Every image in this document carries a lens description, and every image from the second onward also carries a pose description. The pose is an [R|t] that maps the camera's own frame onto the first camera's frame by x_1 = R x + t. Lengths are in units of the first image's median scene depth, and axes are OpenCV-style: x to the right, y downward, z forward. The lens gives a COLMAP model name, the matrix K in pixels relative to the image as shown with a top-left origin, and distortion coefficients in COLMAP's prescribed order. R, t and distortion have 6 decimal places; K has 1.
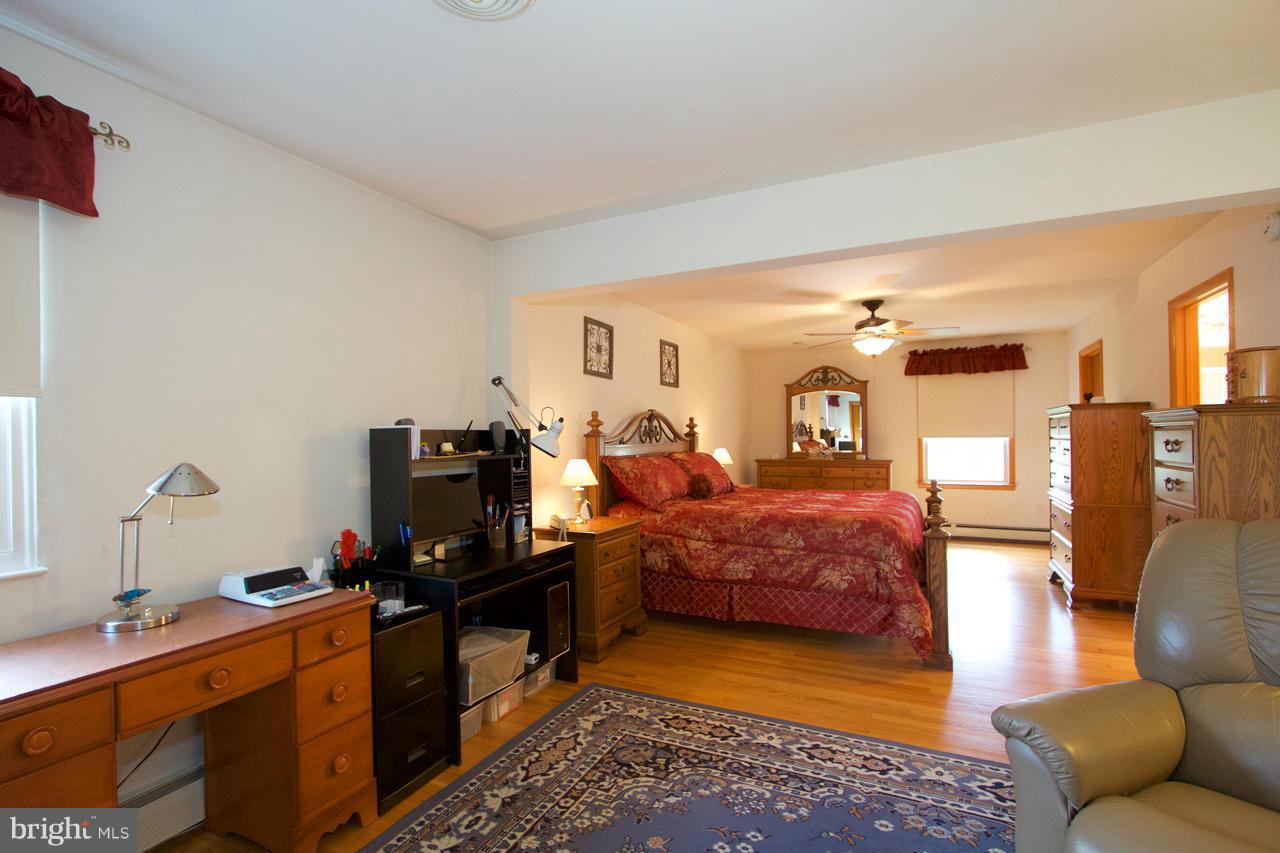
lens RADIAL K [[588.5, 0, 628.0], [0, 588.5, 433.8], [0, 0, 1]] dist [-0.011182, -0.000186]
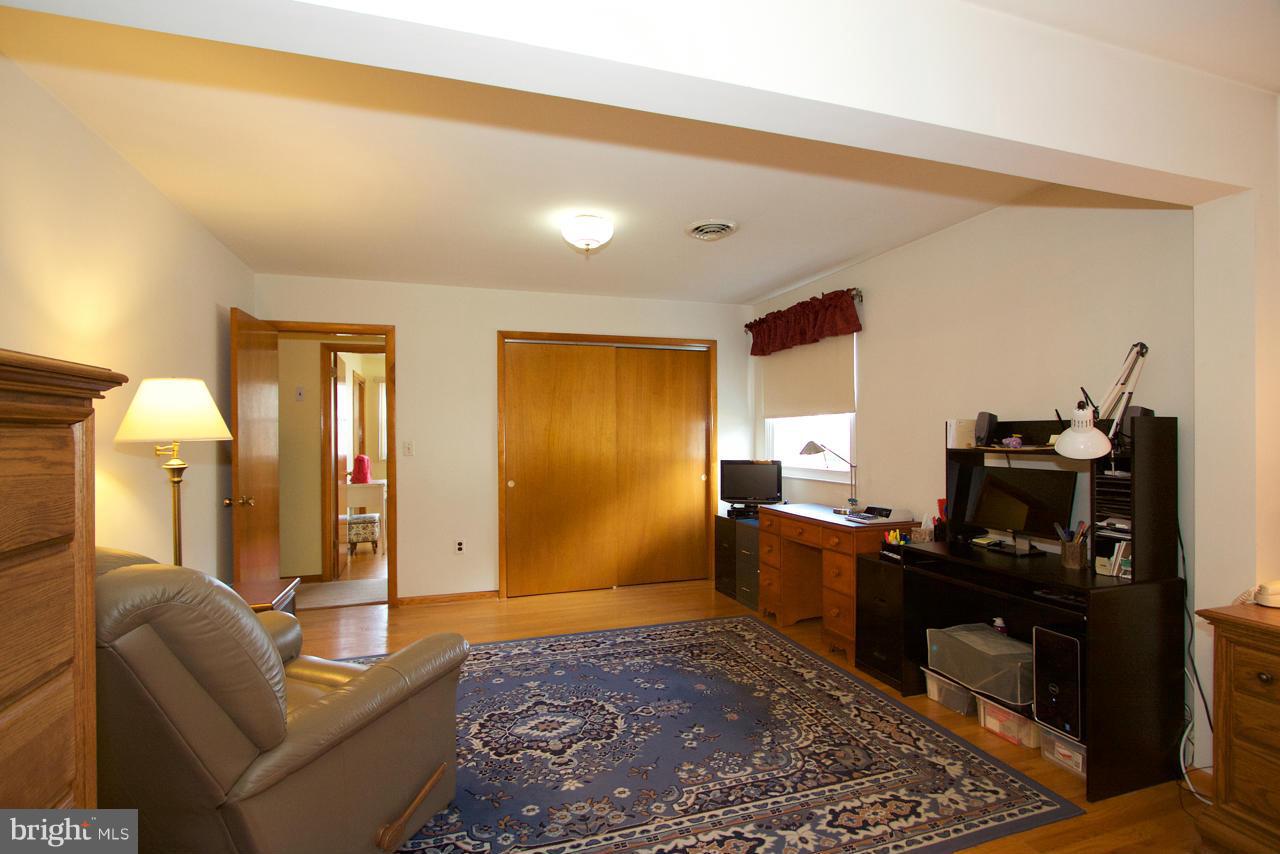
lens RADIAL K [[588.5, 0, 628.0], [0, 588.5, 434.3], [0, 0, 1]] dist [-0.011182, -0.000186]
pose [[-0.710159, 0.016298, -0.703853, 1.027253], [0.017984, 0.999826, 0.005007, 0.000017], [0.703812, -0.009102, -0.710328, 1.548824]]
